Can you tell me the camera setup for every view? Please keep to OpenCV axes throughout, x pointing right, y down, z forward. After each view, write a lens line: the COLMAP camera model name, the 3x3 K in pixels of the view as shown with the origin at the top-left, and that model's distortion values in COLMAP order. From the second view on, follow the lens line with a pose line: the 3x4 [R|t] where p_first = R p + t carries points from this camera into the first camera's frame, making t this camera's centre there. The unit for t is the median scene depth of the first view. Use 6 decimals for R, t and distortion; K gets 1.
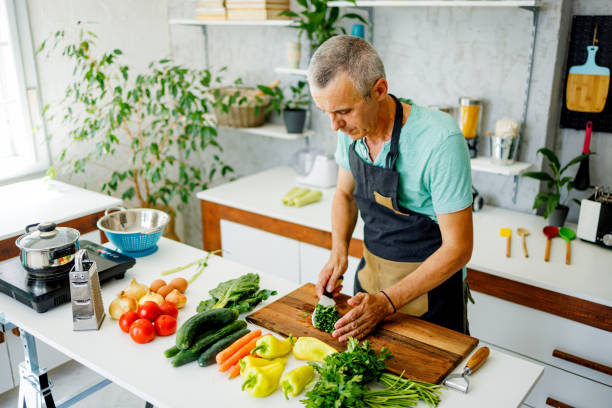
lens RADIAL K [[628.7, 0, 305.4], [0, 628.7, 222.6], [0, 0, 1]] dist [0.021813, -0.007512]
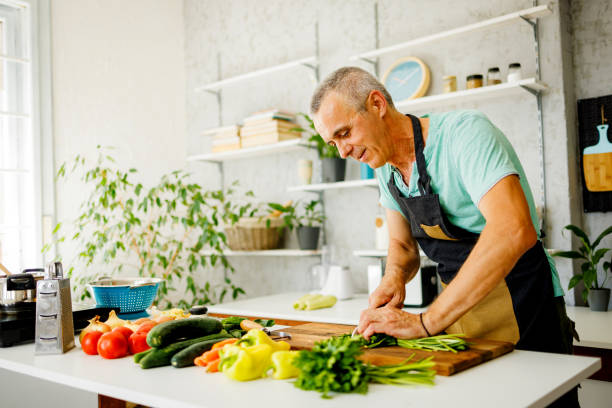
lens RADIAL K [[628.7, 0, 305.4], [0, 628.7, 222.6], [0, 0, 1]] dist [0.021813, -0.007512]
pose [[0.998512, -0.033224, -0.043250, 0.023530], [0.015438, 0.932770, -0.360143, 0.180695], [0.052308, 0.358939, 0.931894, 0.092284]]
